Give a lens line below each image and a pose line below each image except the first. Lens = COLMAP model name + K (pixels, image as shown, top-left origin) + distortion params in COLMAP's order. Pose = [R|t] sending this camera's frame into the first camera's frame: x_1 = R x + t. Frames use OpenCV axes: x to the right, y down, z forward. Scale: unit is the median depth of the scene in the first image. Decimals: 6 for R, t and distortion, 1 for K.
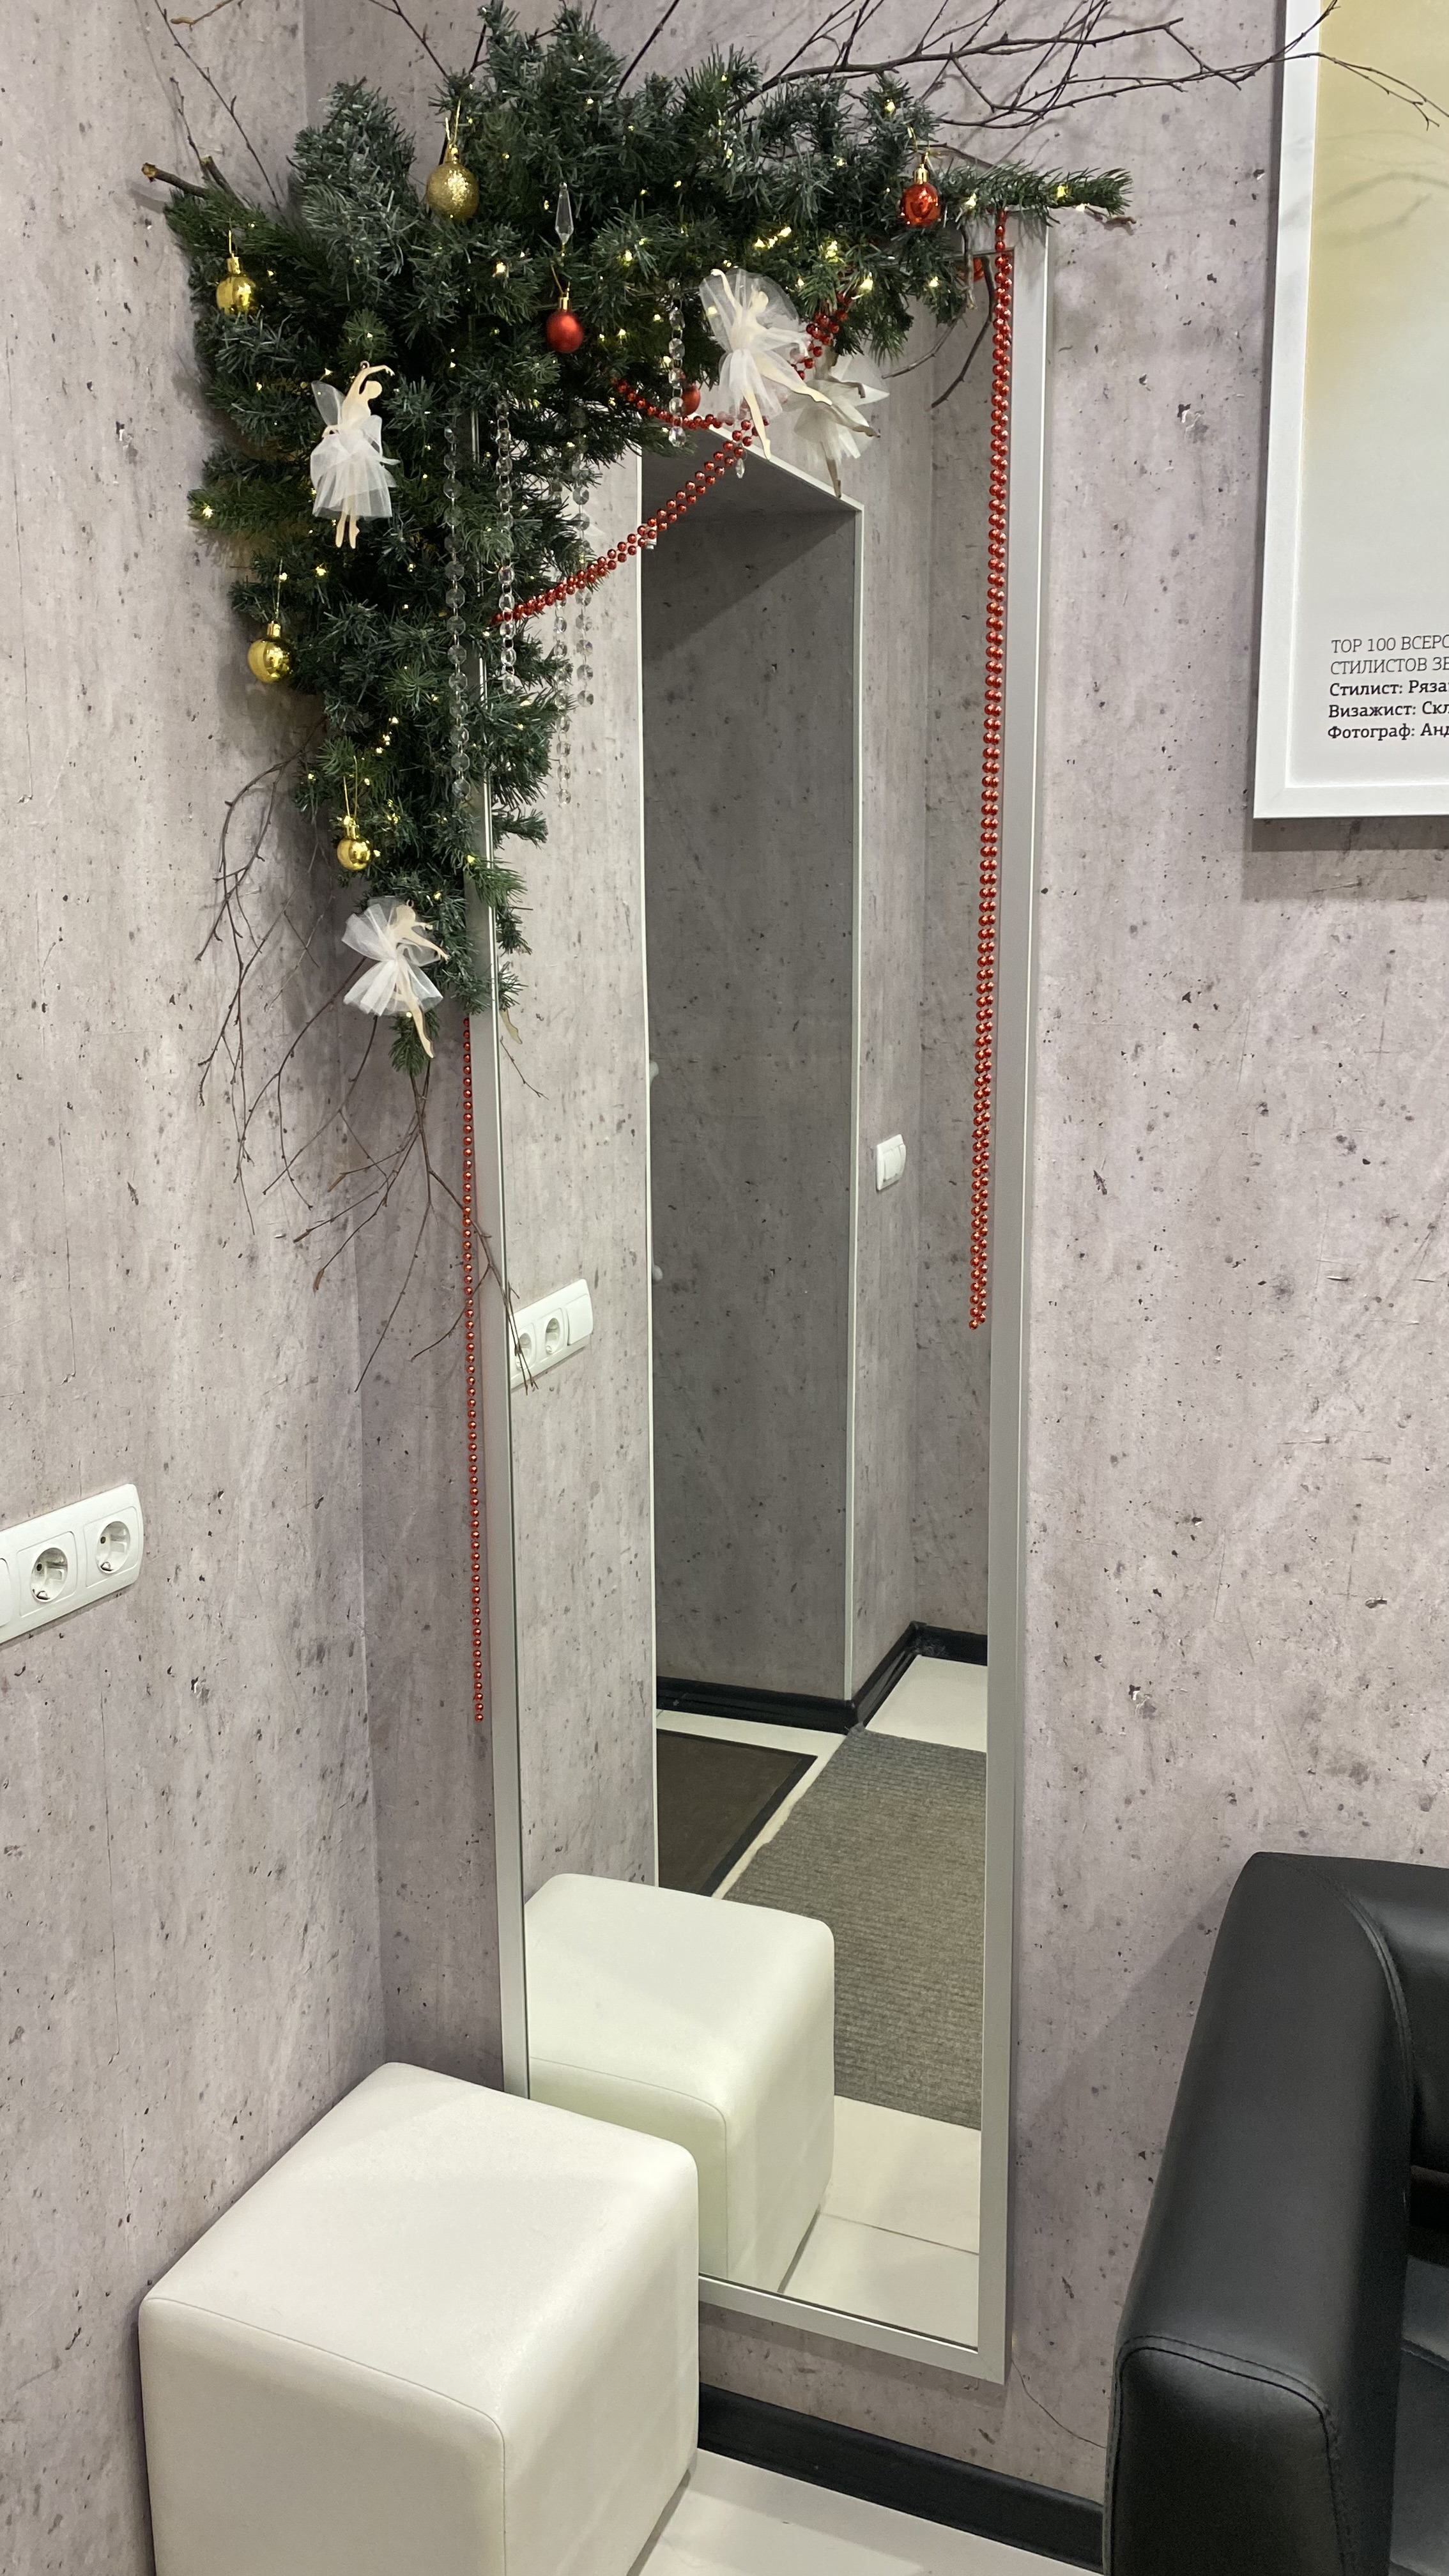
lens RADIAL K [[1969.1, 0, 724.5], [0, 1969.1, 1288.0], [0, 0, 1]] dist [0.008453, -0.001460]
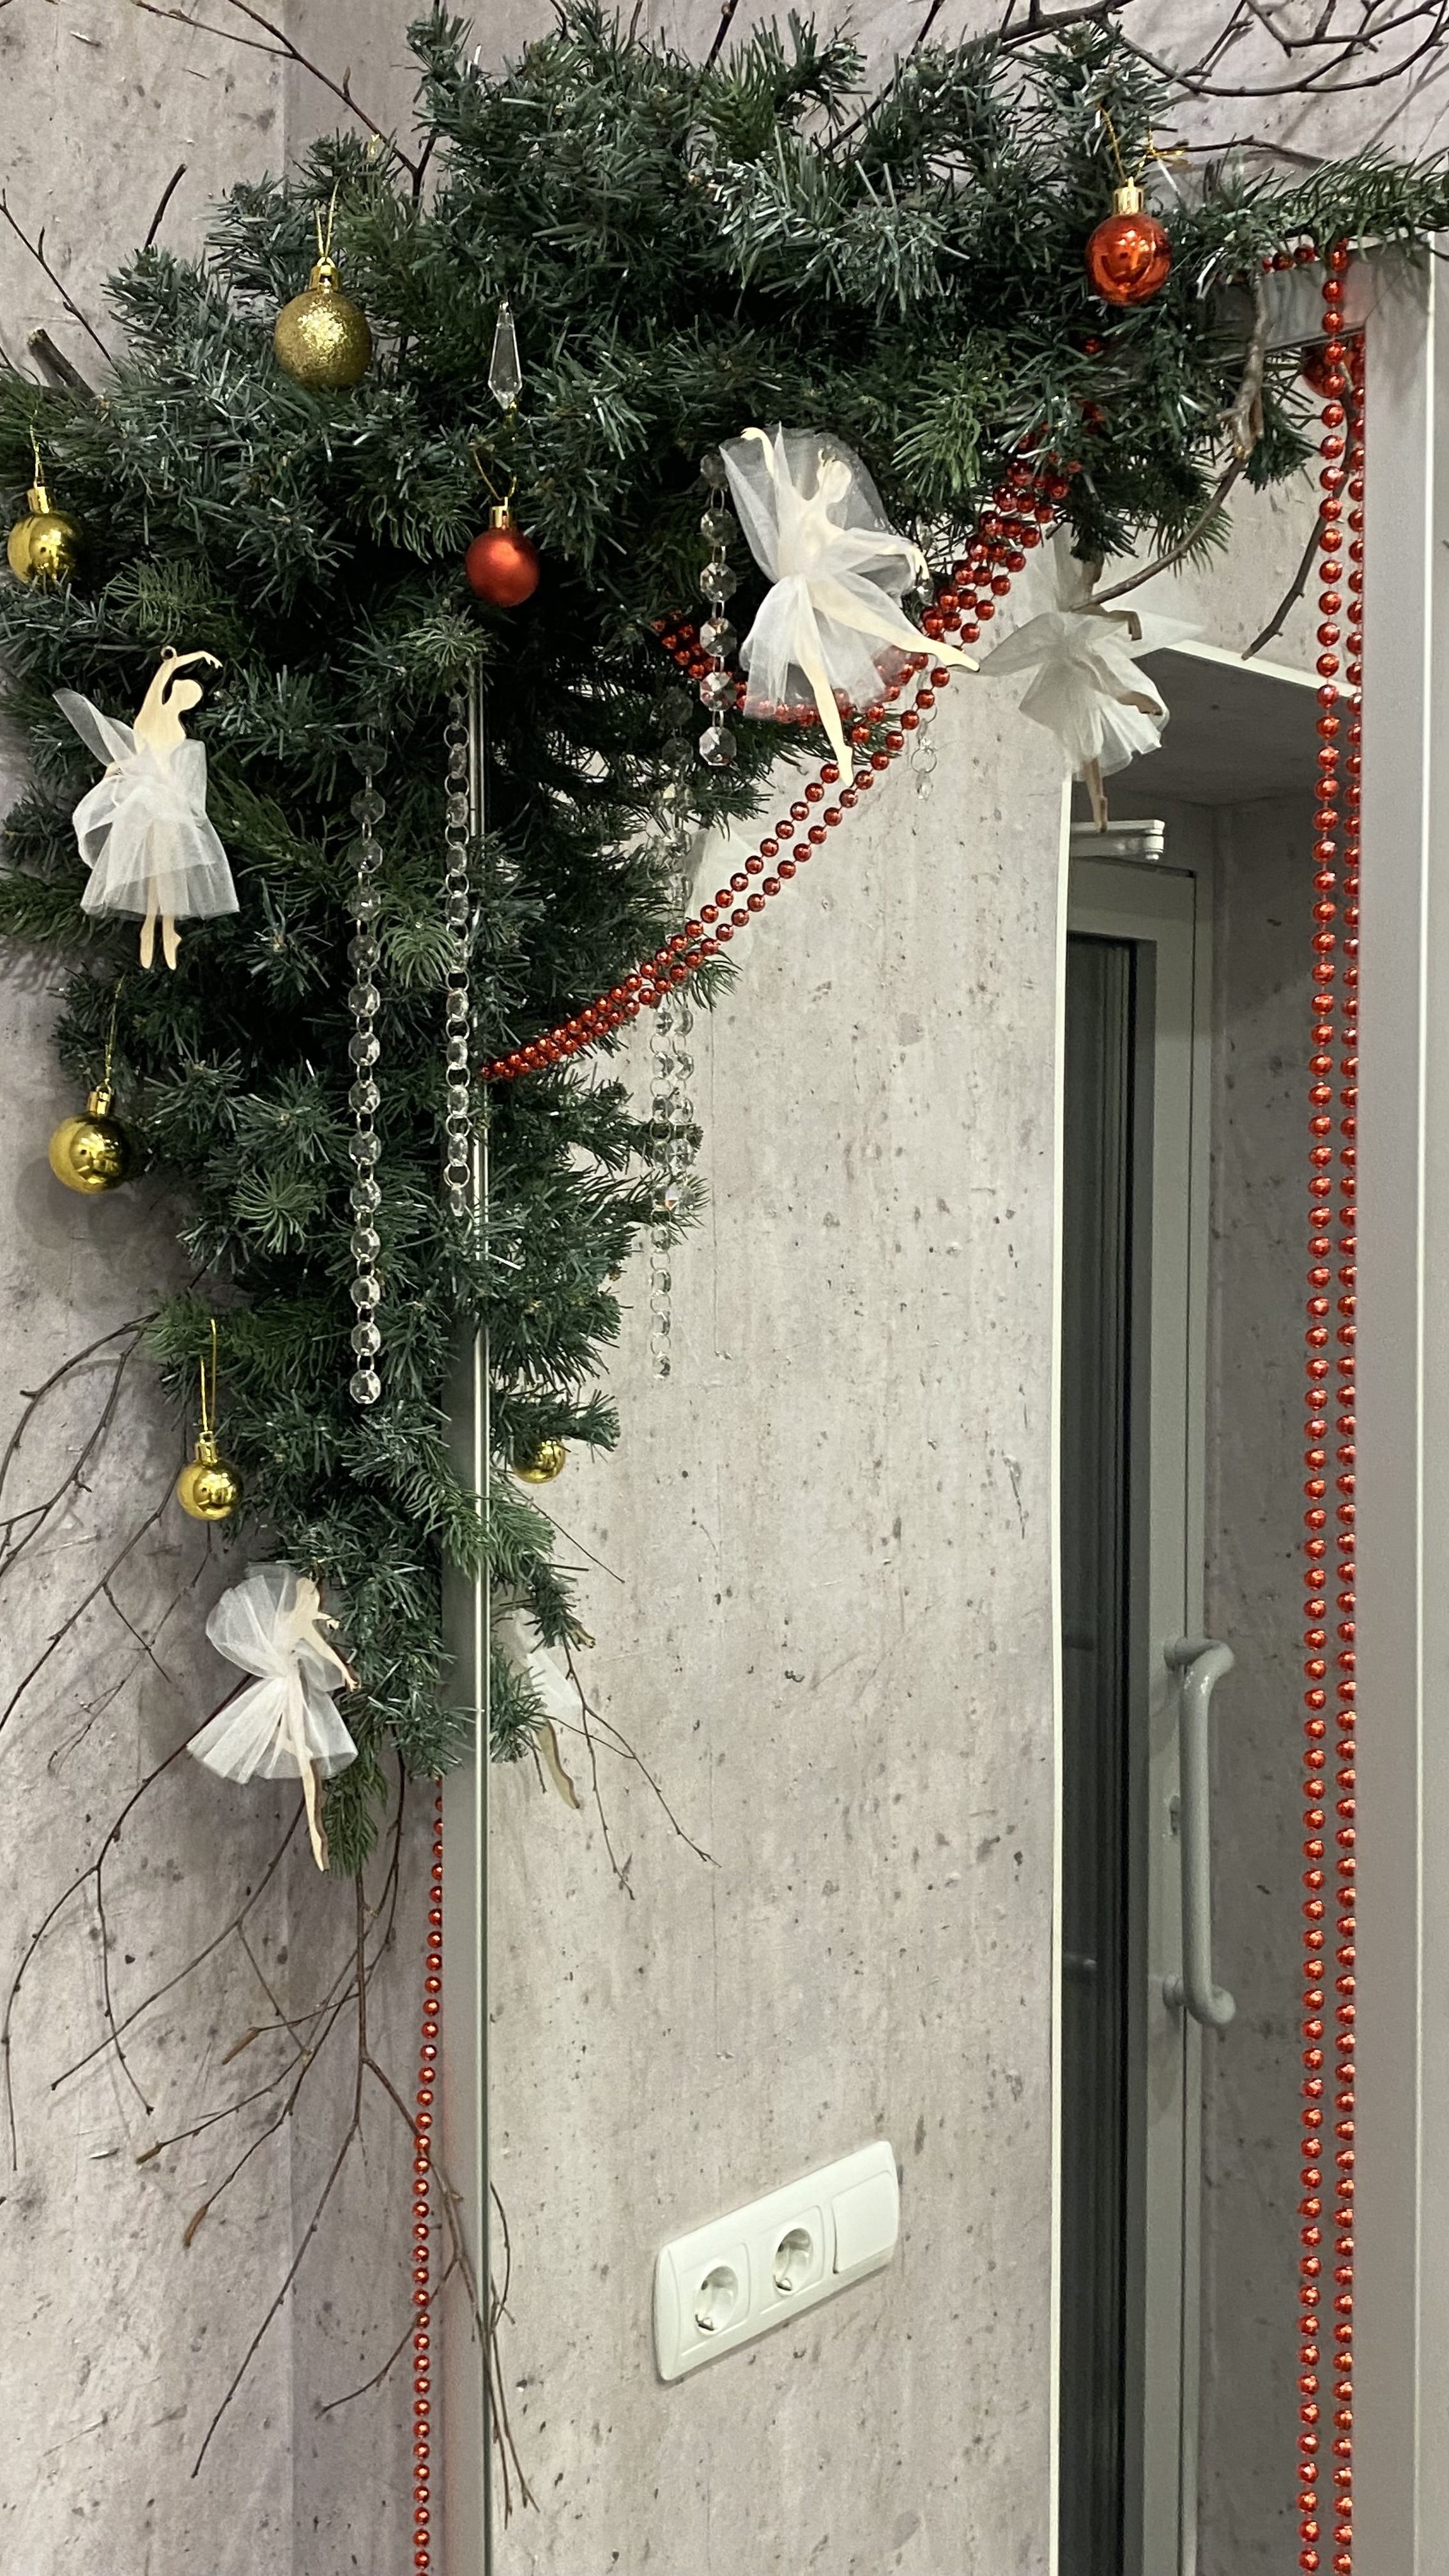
lens RADIAL K [[2629.9, 0, 722.2], [0, 2629.9, 1322.9], [0, 0, 1]] dist [0.234644, -0.689732]
pose [[0.936686, 0.017024, -0.349756, 0.194992], [-0.071177, 0.987222, -0.142568, -0.163505], [0.342860, 0.158436, 0.925929, 0.340203]]
